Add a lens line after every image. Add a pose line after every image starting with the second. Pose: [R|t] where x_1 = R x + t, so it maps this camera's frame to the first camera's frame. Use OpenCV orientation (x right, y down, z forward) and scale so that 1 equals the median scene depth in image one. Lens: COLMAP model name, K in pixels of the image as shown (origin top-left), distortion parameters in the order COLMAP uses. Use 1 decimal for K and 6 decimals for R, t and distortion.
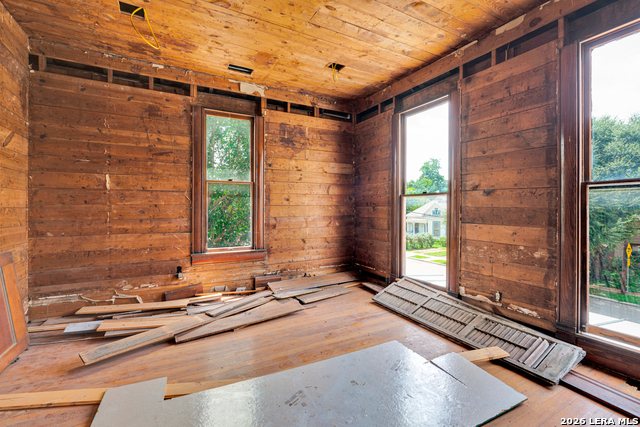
lens RADIAL K [[282.4, 0, 319.1], [0, 282.4, 209.9], [0, 0, 1]] dist [-0.002439, -0.000065]
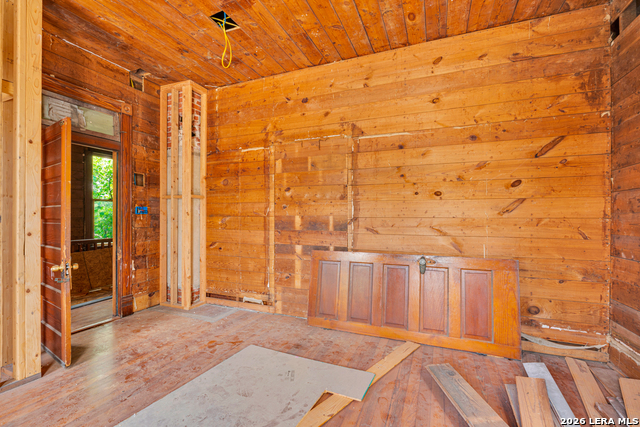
lens RADIAL K [[282.4, 0, 319.7], [0, 282.4, 216.0], [0, 0, 1]] dist [-0.002439, -0.000065]
pose [[-0.762287, -0.008217, -0.647187, 0.130781], [-0.013173, 0.999909, 0.002820, -0.006382], [0.647105, 0.010675, -0.762326, 1.341974]]
